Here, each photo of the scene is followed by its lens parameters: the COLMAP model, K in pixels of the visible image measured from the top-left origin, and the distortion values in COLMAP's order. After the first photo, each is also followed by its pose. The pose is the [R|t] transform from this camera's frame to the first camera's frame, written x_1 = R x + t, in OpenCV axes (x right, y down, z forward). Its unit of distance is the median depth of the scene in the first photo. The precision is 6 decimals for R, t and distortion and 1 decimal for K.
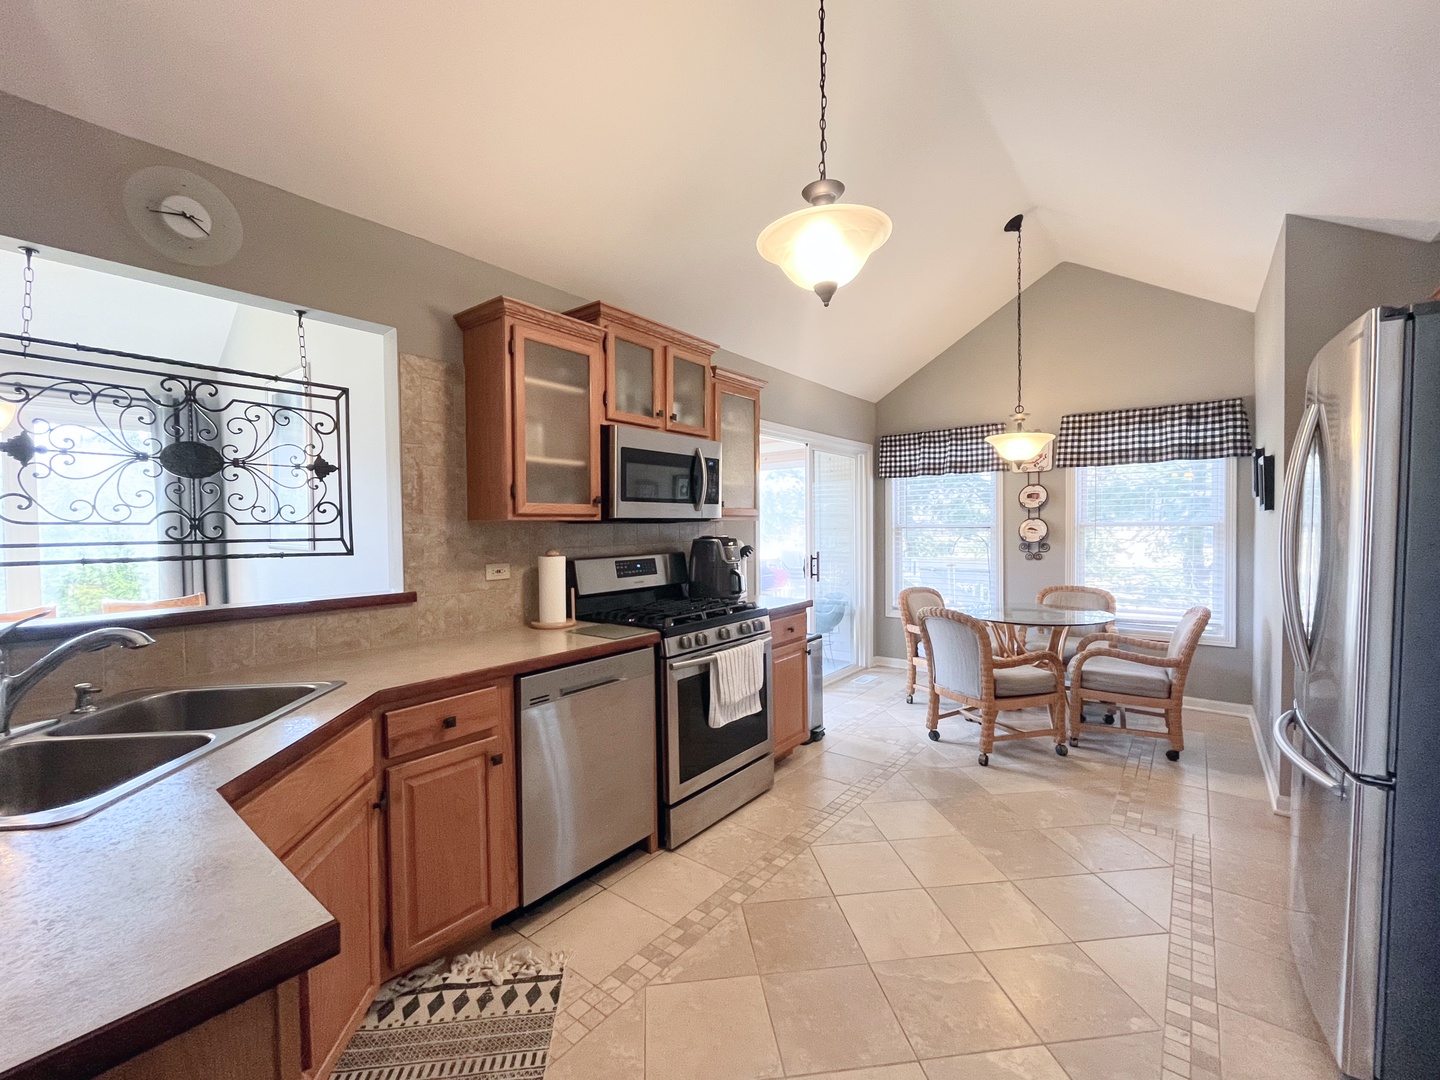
lens RADIAL K [[589.4, 0, 717.5], [0, 589.4, 542.6], [0, 0, 1]] dist [-0.004097, 0.000000]
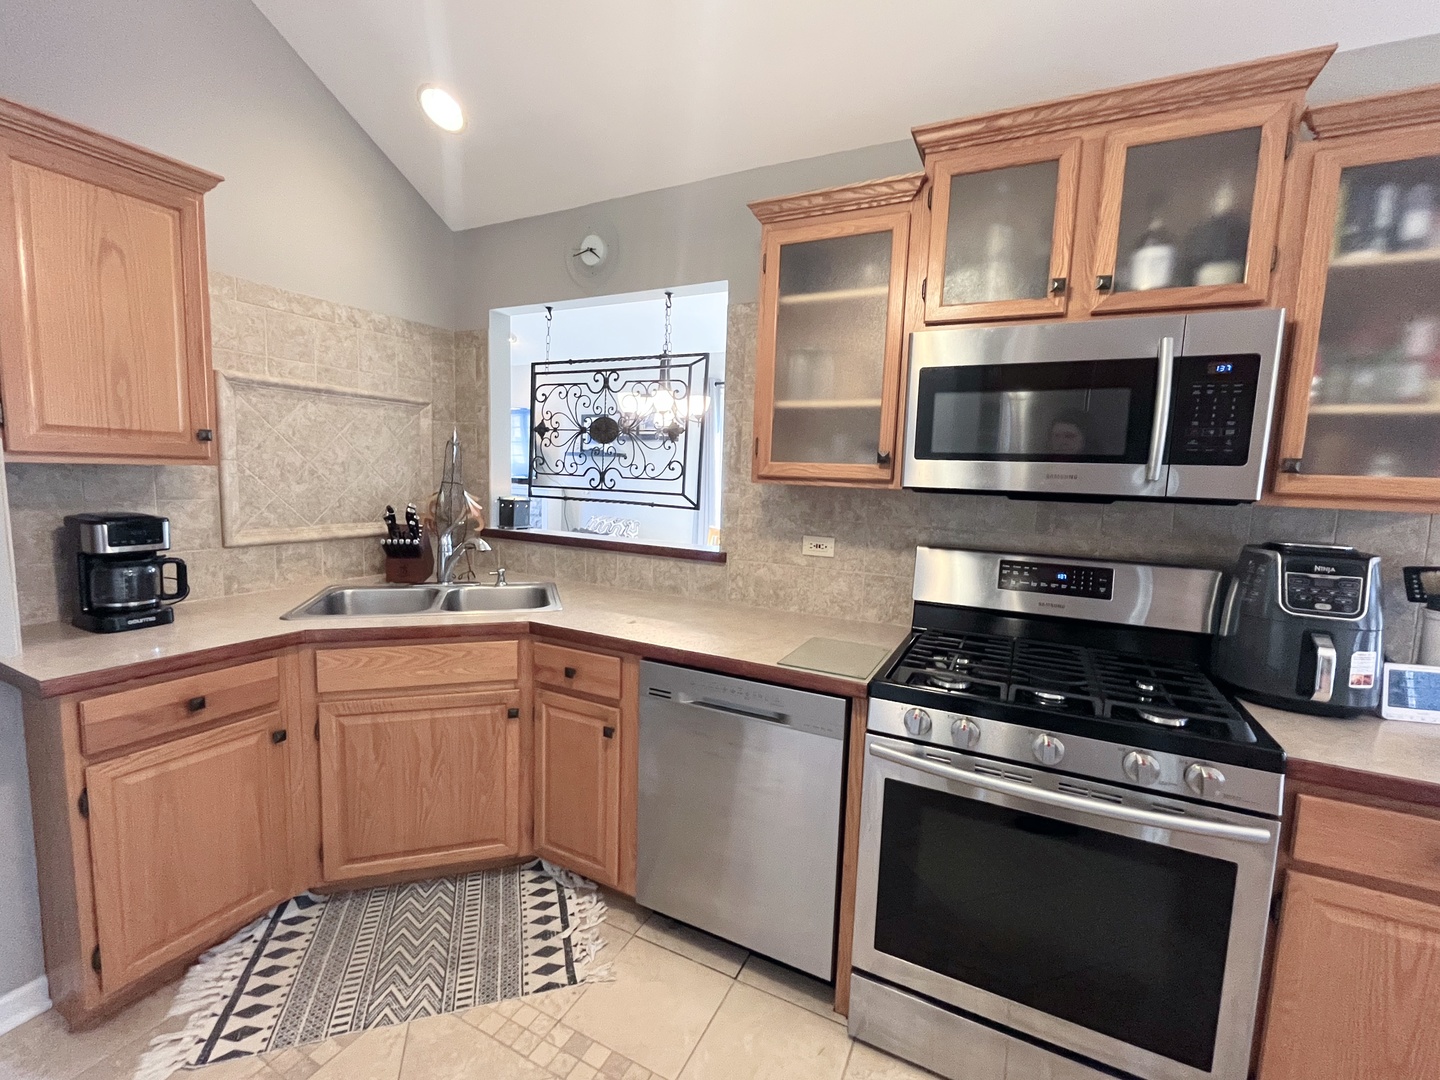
lens RADIAL K [[615.5, 0, 718.6], [0, 615.5, 542.4], [0, 0, 1]] dist [-0.009204, 0.000117]
pose [[0.211770, 0.130121, -0.968619, 0.546987], [-0.064413, 0.990800, 0.119019, -0.063179], [0.975195, 0.037187, 0.218203, 0.875221]]
